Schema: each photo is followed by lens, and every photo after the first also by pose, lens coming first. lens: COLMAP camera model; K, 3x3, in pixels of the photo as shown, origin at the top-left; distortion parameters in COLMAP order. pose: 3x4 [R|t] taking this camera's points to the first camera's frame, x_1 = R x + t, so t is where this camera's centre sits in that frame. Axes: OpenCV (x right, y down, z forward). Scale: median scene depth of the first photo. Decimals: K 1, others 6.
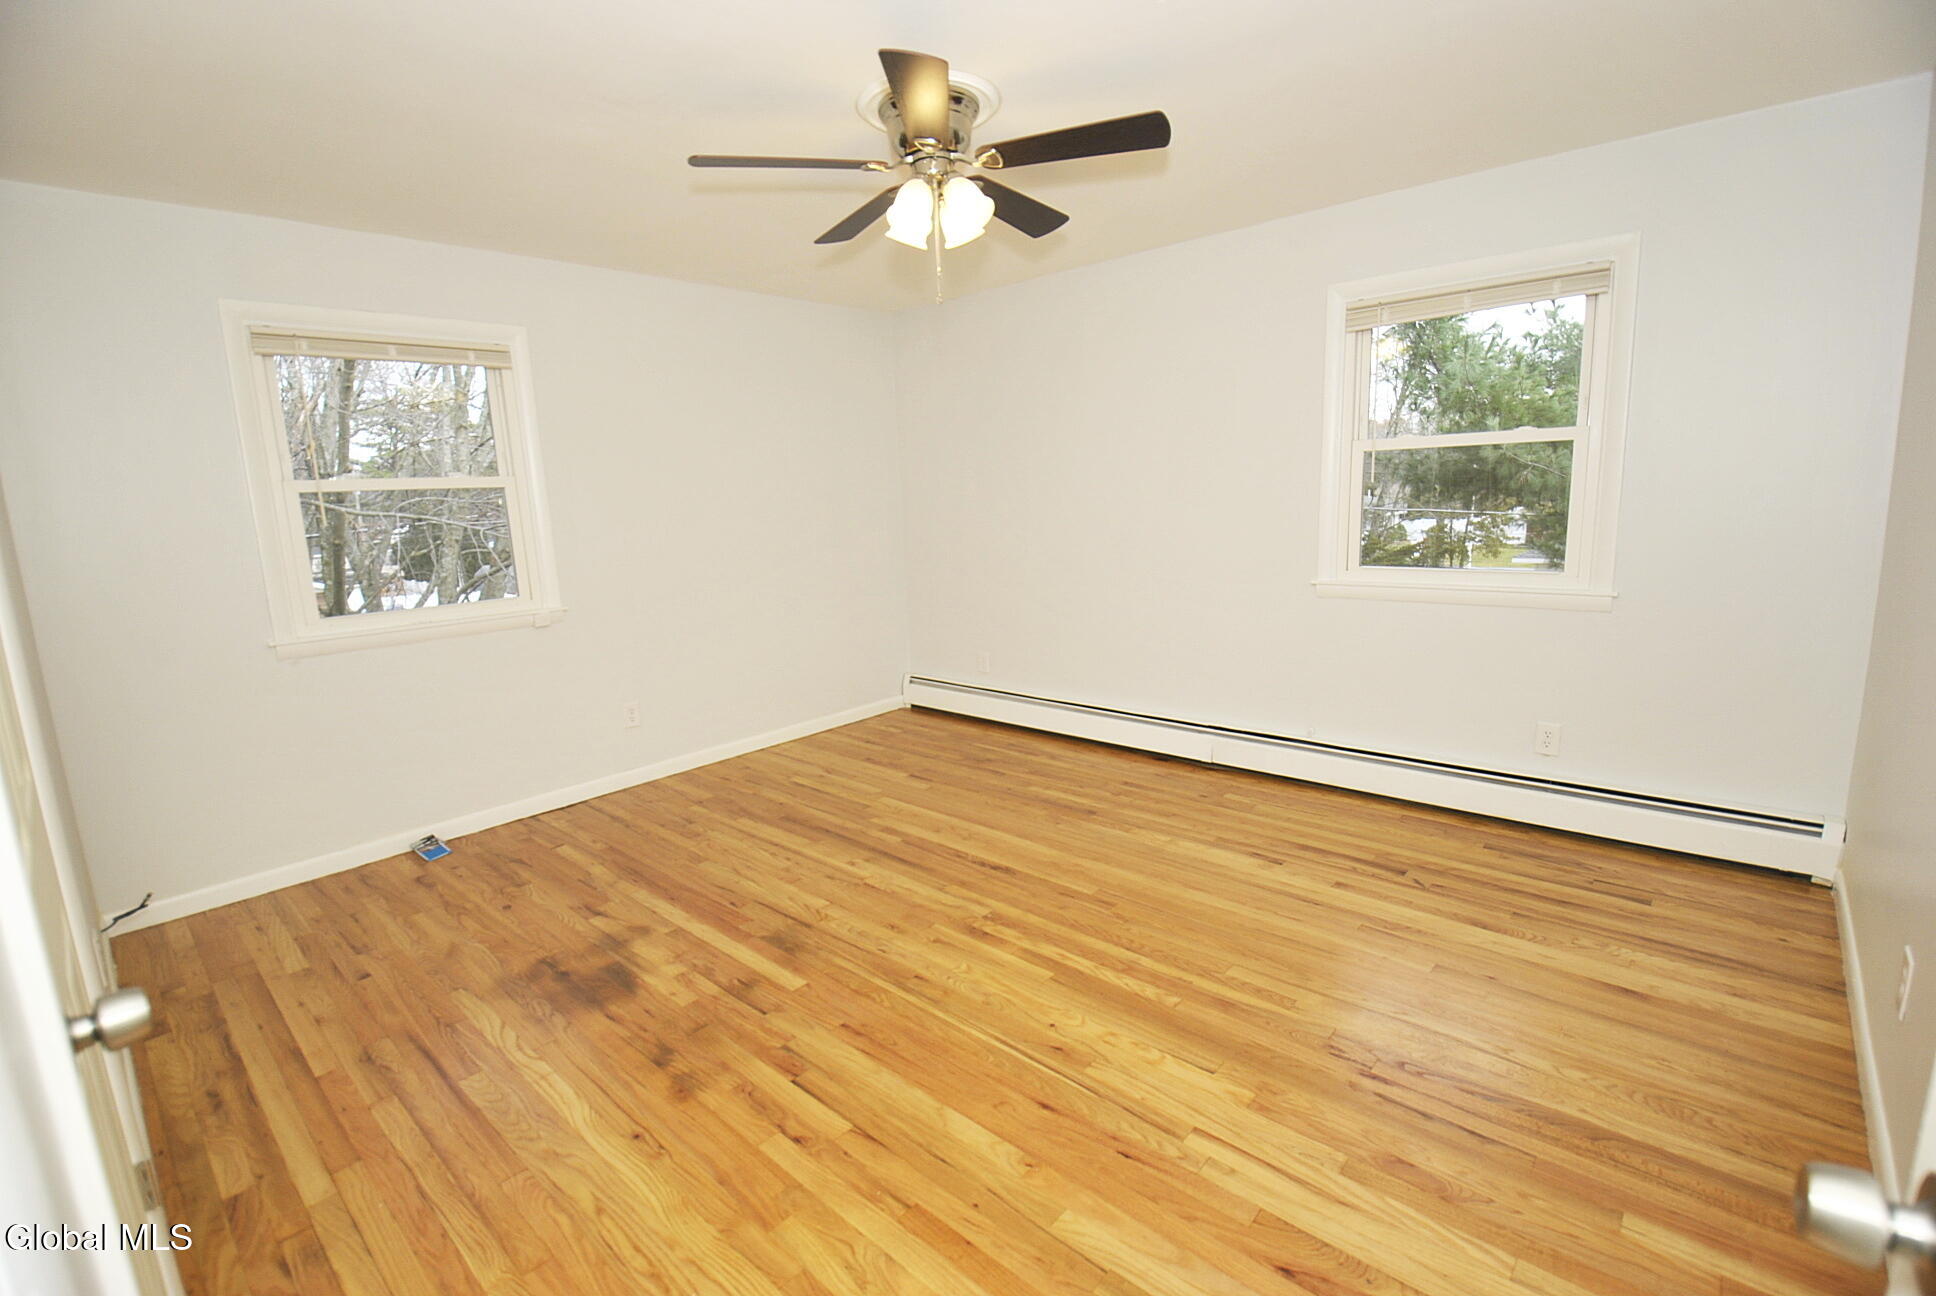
lens RADIAL K [[864.9, 0, 982.5], [0, 864.9, 638.2], [0, 0, 1]] dist [0.030572, -0.034275]
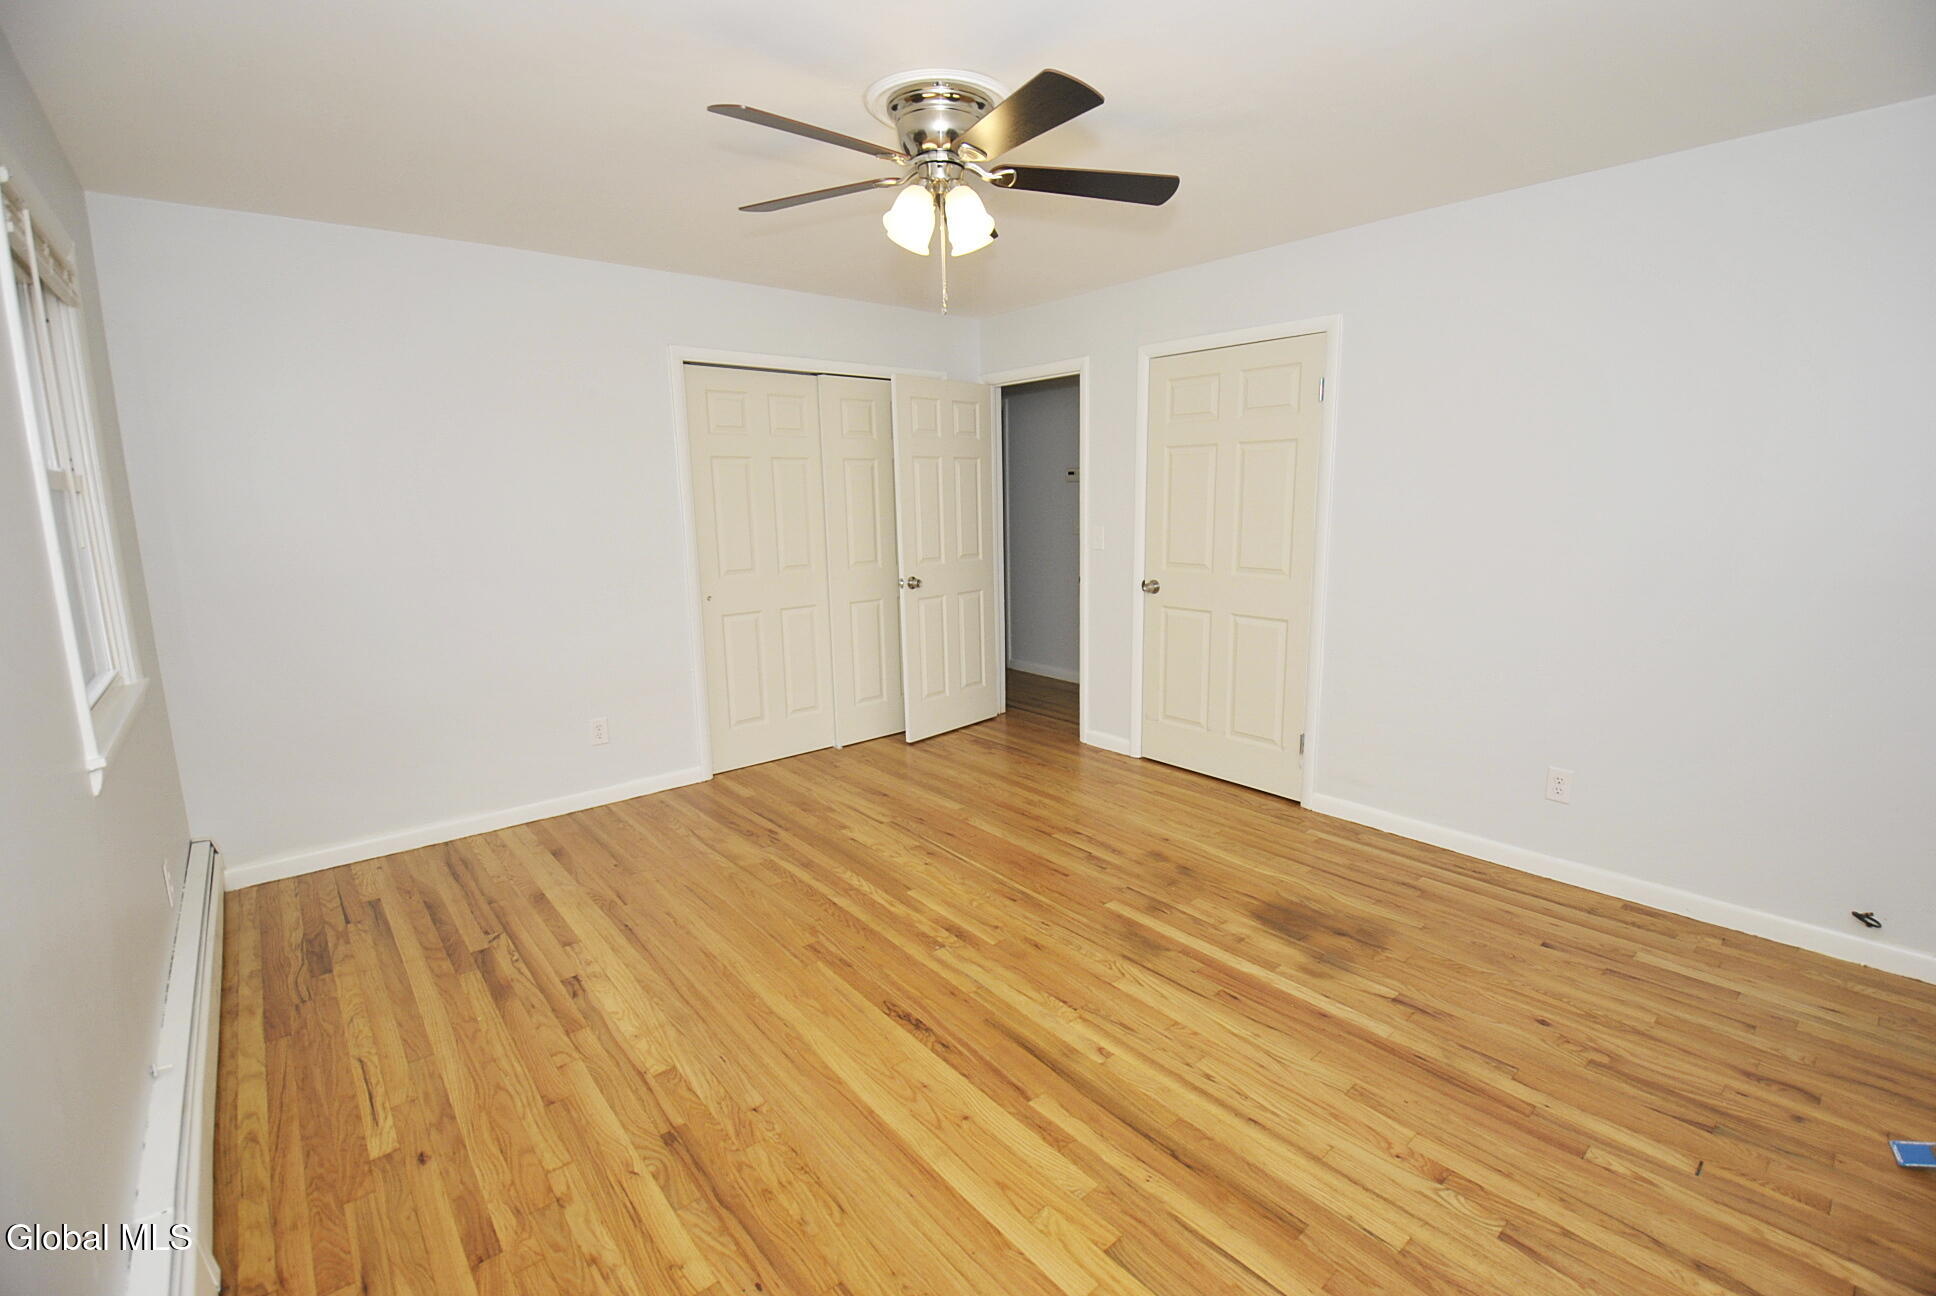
lens RADIAL K [[864.9, 0, 982.5], [0, 864.9, 638.2], [0, 0, 1]] dist [0.030572, -0.034275]
pose [[-0.989356, 0.032470, 0.141847, -0.191108], [0.077197, 0.943426, 0.322471, -0.315790], [-0.123351, 0.329989, -0.935891, 1.788491]]
